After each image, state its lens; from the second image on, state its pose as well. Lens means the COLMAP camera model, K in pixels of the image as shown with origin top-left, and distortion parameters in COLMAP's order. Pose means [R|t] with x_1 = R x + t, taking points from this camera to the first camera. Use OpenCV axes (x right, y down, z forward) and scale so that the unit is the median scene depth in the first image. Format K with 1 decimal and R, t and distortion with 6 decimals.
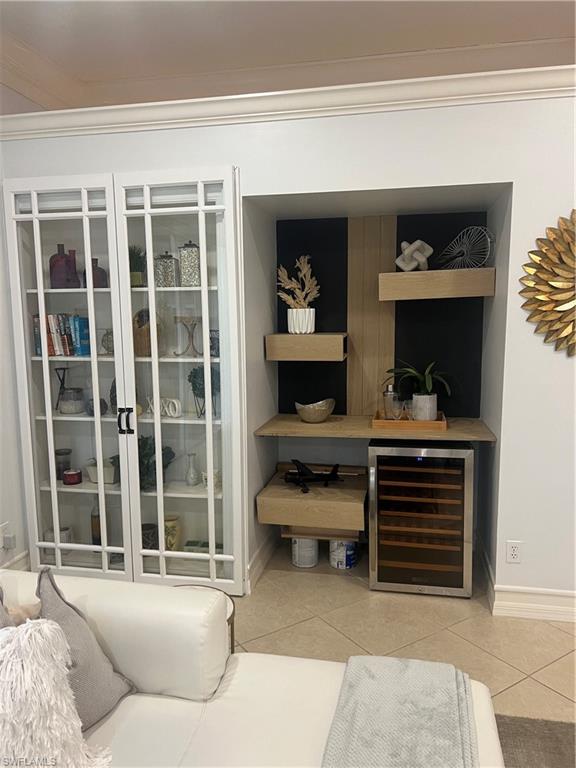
lens RADIAL K [[583.0, 0, 290.8], [0, 583.0, 395.8], [0, 0, 1]] dist [0.058254, -0.050573]
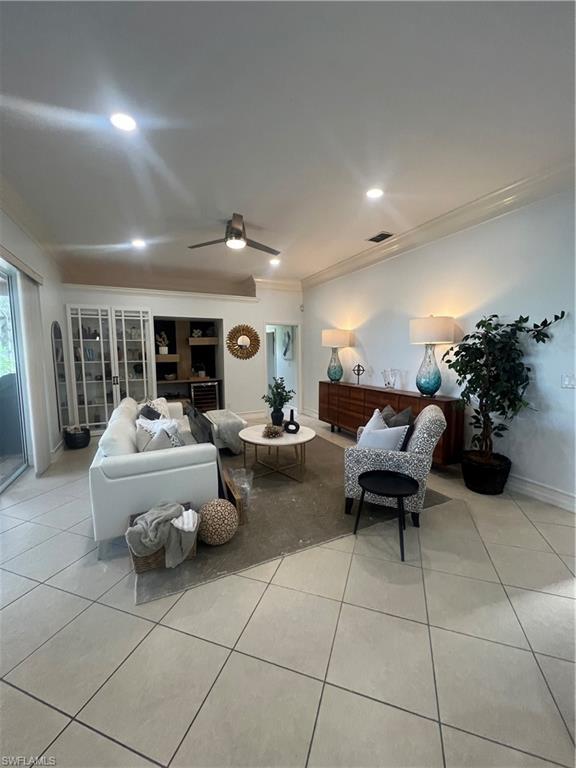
lens RADIAL K [[309.0, 0, 293.3], [0, 309.0, 381.8], [0, 0, 1]] dist [-0.001186, 0.000508]
pose [[0.780665, -0.053677, 0.622641, -0.581749], [0.088149, 0.995802, -0.024675, 0.179908], [-0.618702, 0.074148, 0.782119, -0.940457]]
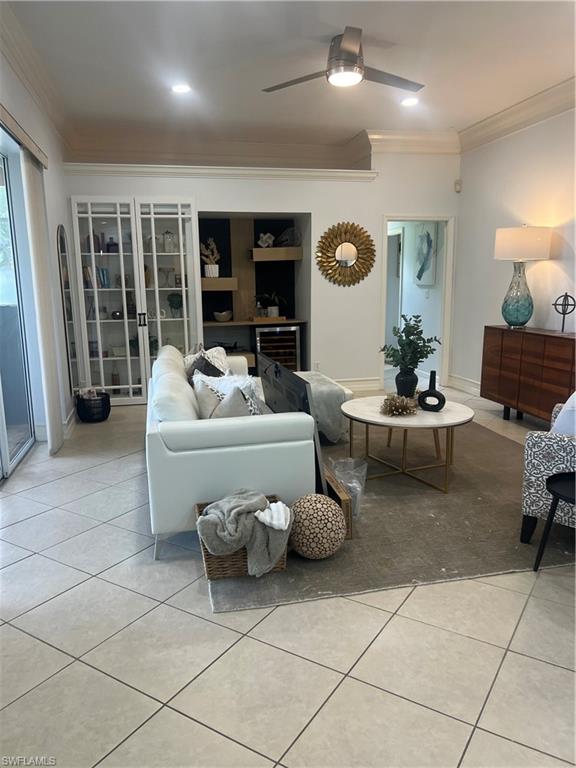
lens RADIAL K [[583.0, 0, 286.4], [0, 583.0, 389.8], [0, 0, 1]] dist [0.058254, -0.050573]
pose [[0.906678, -0.080813, 0.414009, -0.691875], [0.063252, 0.996426, 0.055978, 0.203489], [-0.417054, -0.024568, 0.908550, -1.051675]]
